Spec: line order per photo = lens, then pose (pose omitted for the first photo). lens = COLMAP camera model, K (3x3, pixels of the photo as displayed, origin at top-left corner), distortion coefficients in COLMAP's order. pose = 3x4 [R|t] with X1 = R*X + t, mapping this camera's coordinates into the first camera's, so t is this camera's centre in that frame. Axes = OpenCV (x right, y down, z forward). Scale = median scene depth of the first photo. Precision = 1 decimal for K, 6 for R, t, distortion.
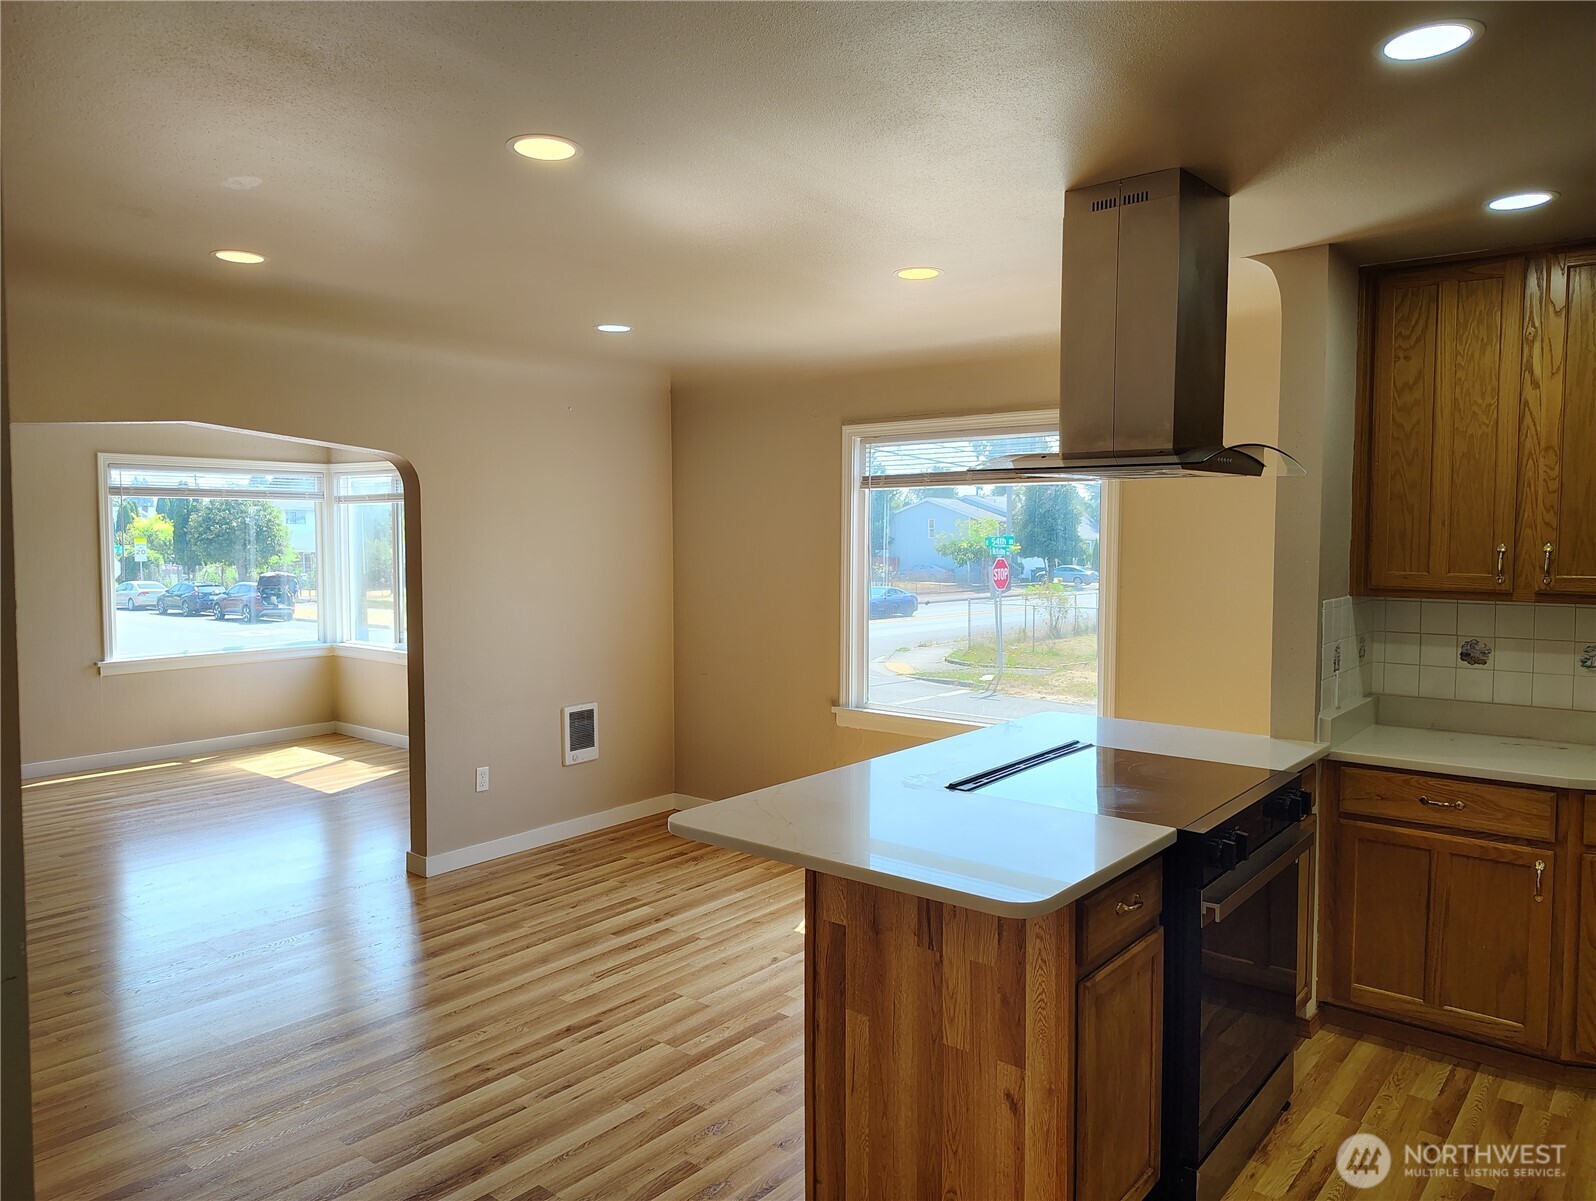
lens RADIAL K [[1099.1, 0, 806.7], [0, 1099.1, 593.0], [0, 0, 1]] dist [0.000878, -0.005742]
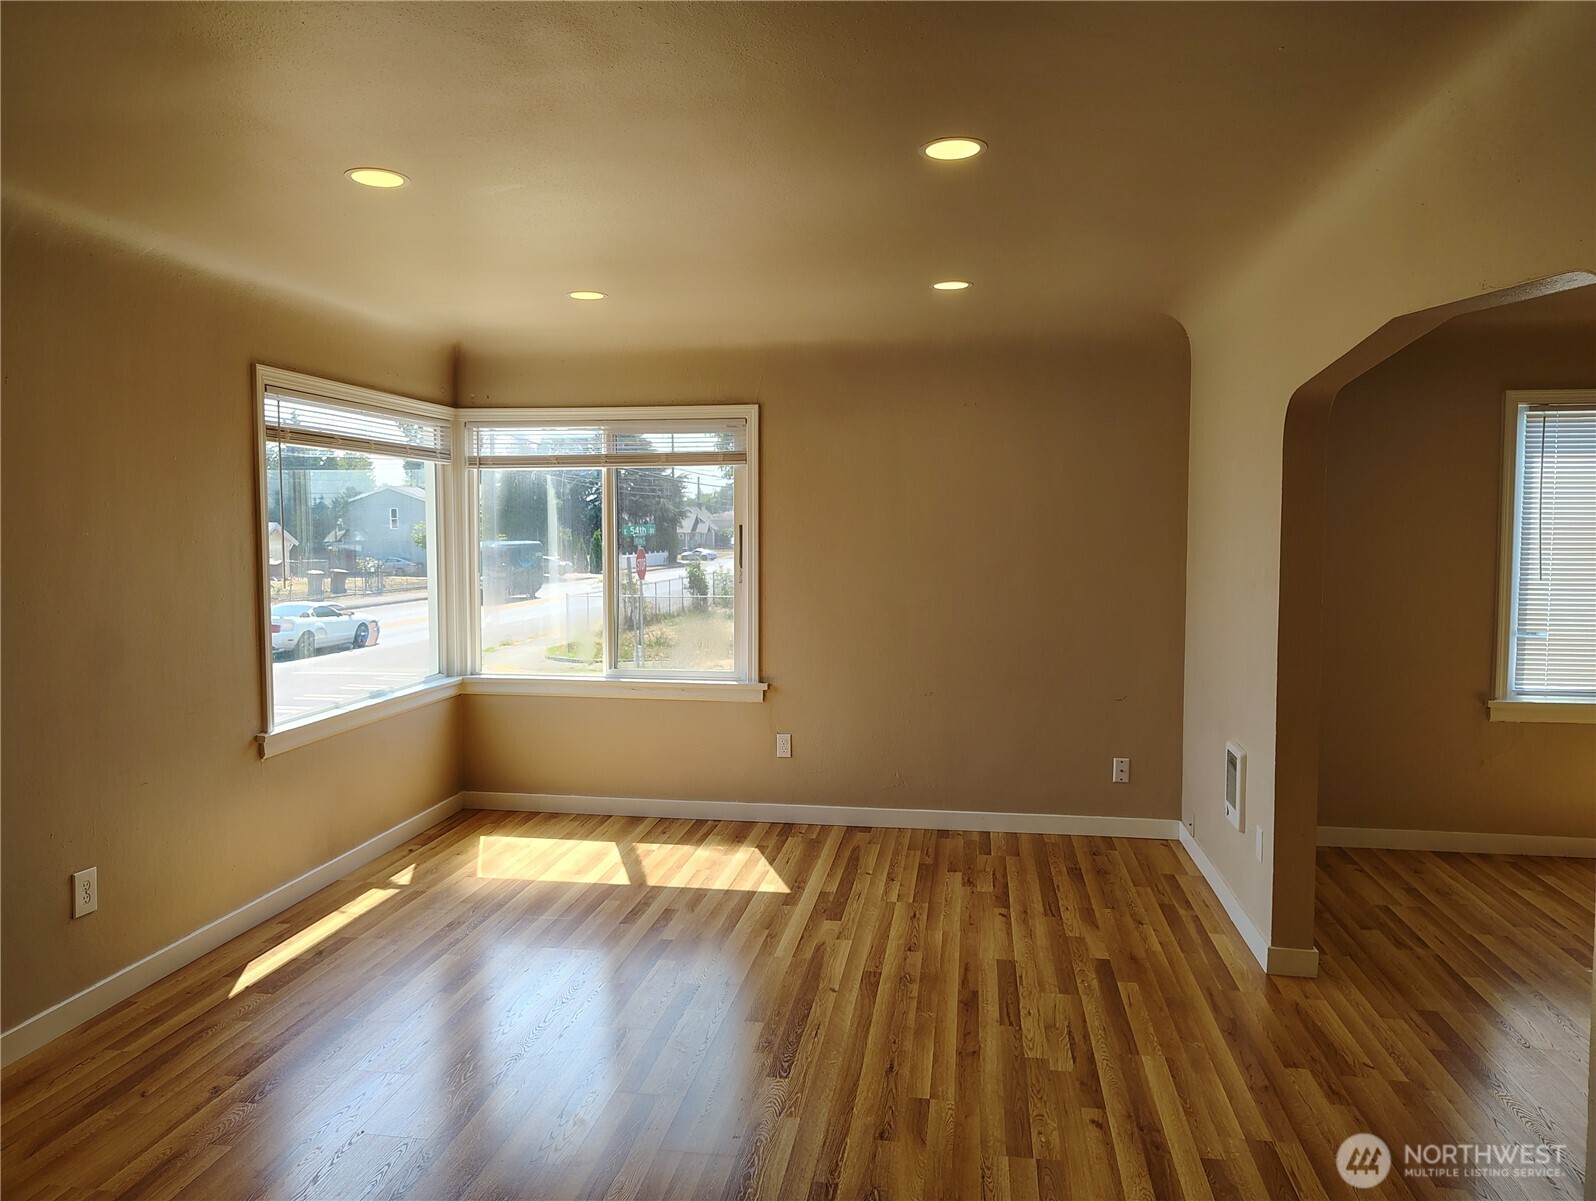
lens RADIAL K [[1099.1, 0, 806.7], [0, 1099.1, 593.0], [0, 0, 1]] dist [0.000878, -0.005742]
pose [[0.868445, -0.032674, 0.494708, -1.379284], [0.028036, 0.999466, 0.016797, -0.024213], [-0.494992, -0.000718, 0.868897, 0.746270]]
